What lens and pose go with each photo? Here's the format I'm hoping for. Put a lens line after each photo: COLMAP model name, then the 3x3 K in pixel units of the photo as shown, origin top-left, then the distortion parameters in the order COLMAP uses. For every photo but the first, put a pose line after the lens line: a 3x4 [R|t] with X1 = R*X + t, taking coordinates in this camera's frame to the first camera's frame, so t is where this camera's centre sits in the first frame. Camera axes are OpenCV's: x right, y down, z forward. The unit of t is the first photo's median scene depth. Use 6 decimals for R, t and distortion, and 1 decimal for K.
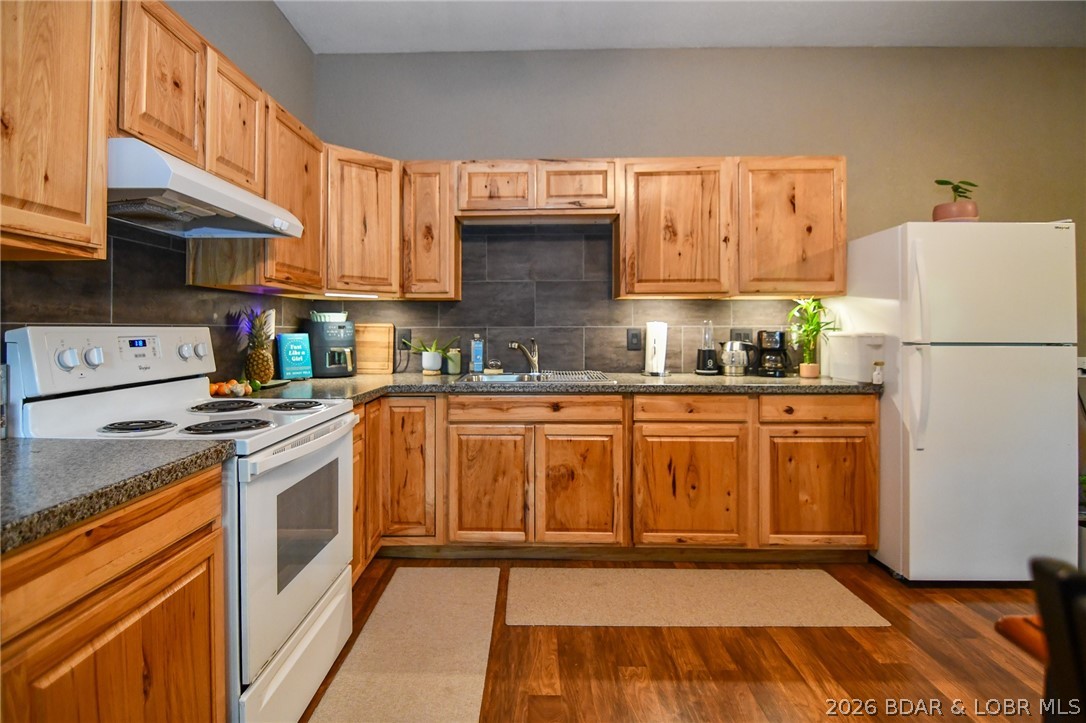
lens RADIAL K [[539.1, 0, 520.0], [0, 539.1, 331.8], [0, 0, 1]] dist [-0.002143, -0.000628]
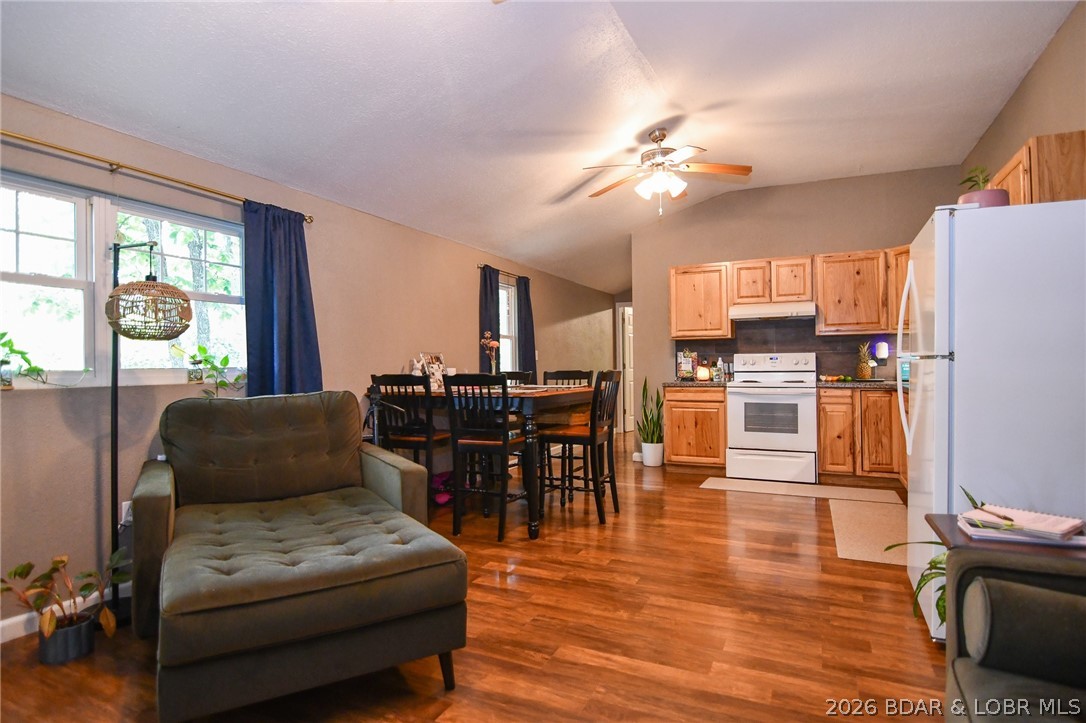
lens RADIAL K [[593.9, 0, 526.1], [0, 593.9, 343.9], [0, 0, 1]] dist [0.001465, -0.000049]
pose [[-0.420925, -0.029949, -0.906601, 1.950678], [0.005001, 0.999363, -0.035336, 0.032425], [0.907082, -0.019408, -0.420507, 0.731071]]
